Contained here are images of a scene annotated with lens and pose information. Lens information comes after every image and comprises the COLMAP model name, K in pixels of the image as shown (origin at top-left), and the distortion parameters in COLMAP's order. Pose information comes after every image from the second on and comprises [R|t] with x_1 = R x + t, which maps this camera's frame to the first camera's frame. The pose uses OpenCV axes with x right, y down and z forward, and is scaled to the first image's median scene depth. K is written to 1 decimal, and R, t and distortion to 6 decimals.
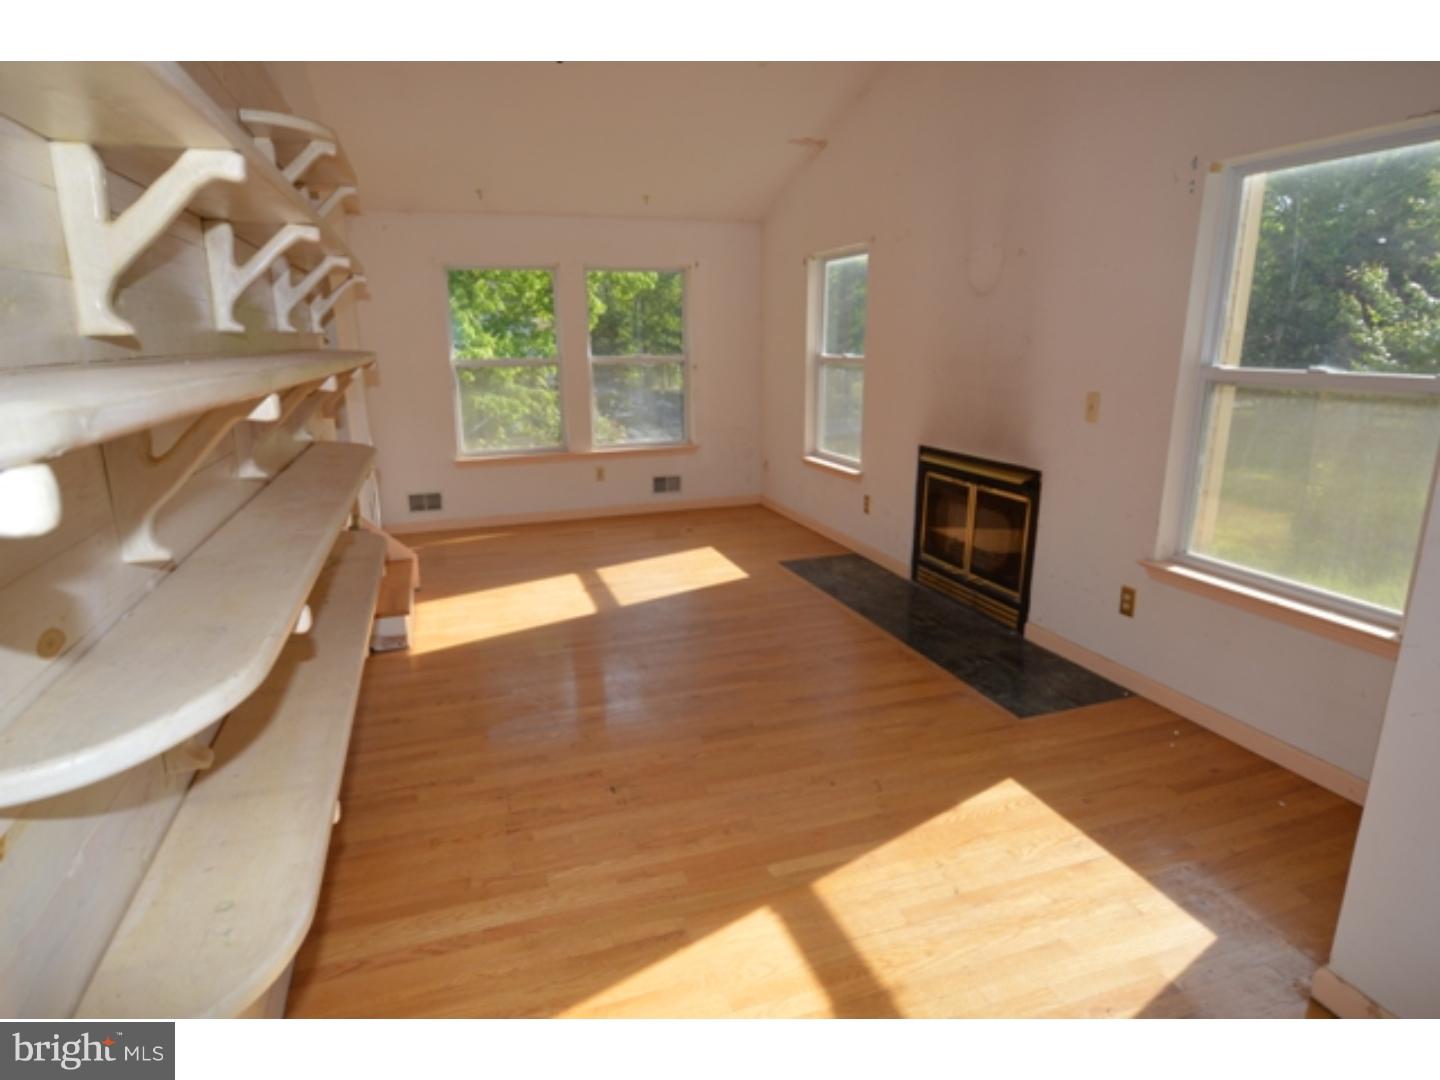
lens RADIAL K [[801.5, 0, 718.2], [0, 801.5, 539.4], [0, 0, 1]] dist [0.006481, 0.000374]
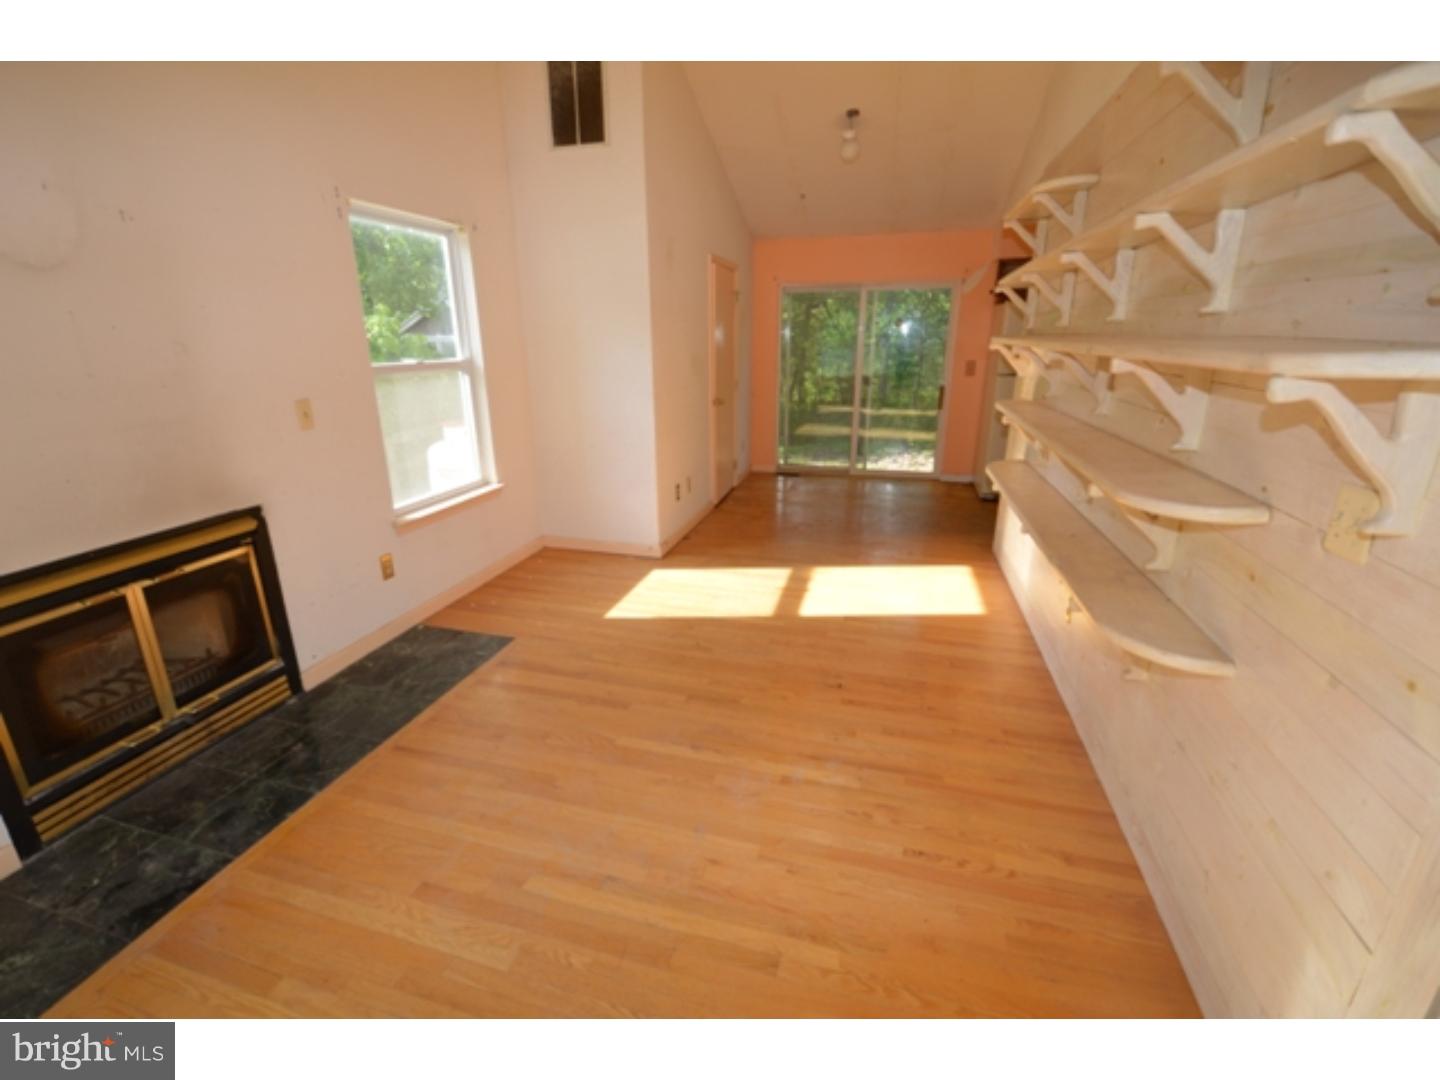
lens RADIAL K [[644.4, 0, 685.6], [0, 644.4, 547.5], [0, 0, 1]] dist [0.003354, -0.000324]
pose [[-0.811569, -0.163742, 0.560842, -0.334564], [0.156993, 0.863505, 0.479284, -0.296160], [-0.562769, 0.477020, -0.675087, 1.216271]]
